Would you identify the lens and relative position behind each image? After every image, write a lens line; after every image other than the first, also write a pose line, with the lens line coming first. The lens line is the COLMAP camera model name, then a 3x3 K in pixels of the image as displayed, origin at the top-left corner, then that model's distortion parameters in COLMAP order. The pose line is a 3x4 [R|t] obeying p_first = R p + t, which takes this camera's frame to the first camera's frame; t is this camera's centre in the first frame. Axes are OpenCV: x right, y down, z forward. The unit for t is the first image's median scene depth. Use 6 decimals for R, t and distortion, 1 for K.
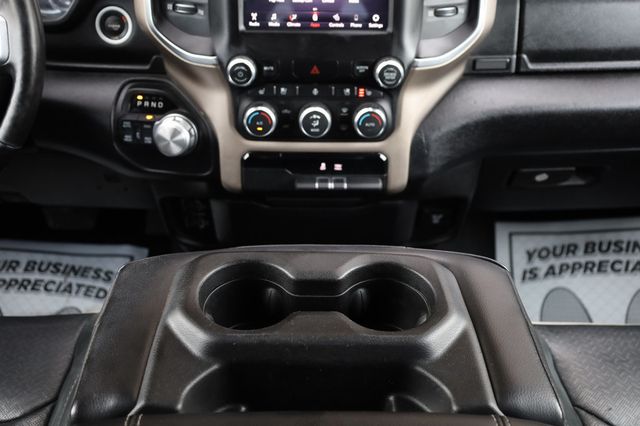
lens RADIAL K [[722.4, 0, 324.9], [0, 722.4, 210.1], [0, 0, 1]] dist [0.003239, 0.000000]
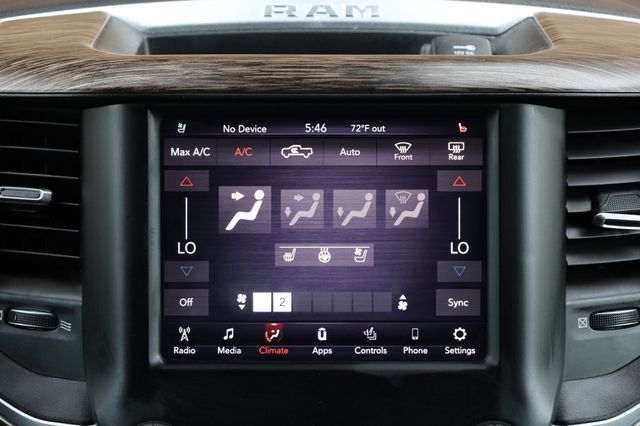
lens RADIAL K [[1456.3, 0, 322.8], [0, 1456.3, 215.8], [0, 0, 1]] dist [-0.013152, 0.000000]
pose [[0.999805, -0.012904, -0.014966, 0.001149], [0.007329, 0.945478, -0.325605, -0.043407], [0.018352, 0.325432, 0.945387, 0.128356]]
